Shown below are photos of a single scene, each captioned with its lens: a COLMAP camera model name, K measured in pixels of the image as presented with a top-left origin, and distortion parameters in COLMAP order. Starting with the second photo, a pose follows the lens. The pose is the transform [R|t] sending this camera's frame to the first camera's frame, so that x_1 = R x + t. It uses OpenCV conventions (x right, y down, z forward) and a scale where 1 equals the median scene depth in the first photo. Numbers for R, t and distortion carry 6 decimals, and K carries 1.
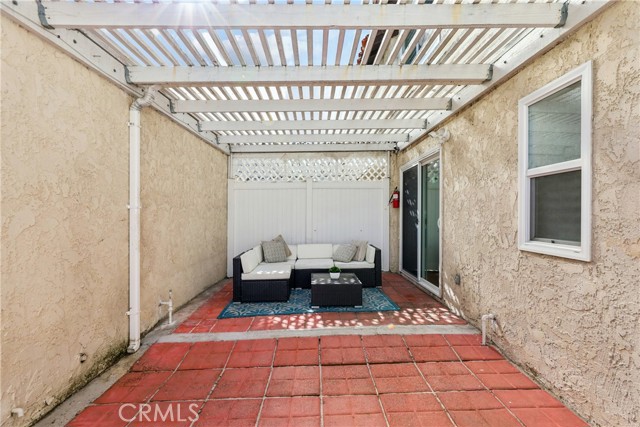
lens RADIAL K [[291.1, 0, 324.7], [0, 291.1, 213.9], [0, 0, 1]] dist [0.010378, -0.000780]
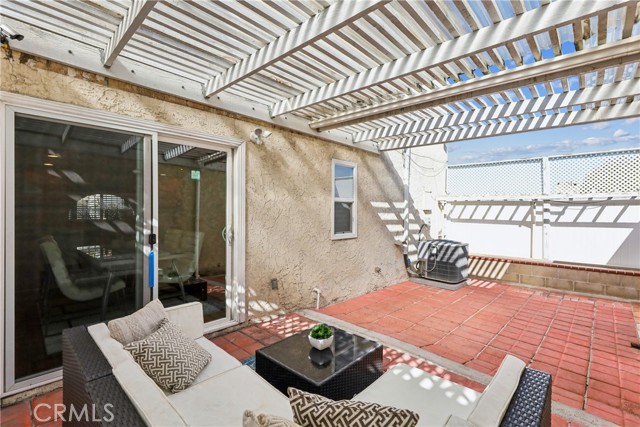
lens RADIAL K [[291.1, 0, 324.0], [0, 291.1, 211.5], [0, 0, 1]] dist [0.010378, -0.000780]
pose [[-0.711311, -0.006999, 0.702843, -0.451281], [-0.009018, 0.999959, 0.000832, -0.044909], [-0.702820, -0.005746, -0.711345, 1.804587]]
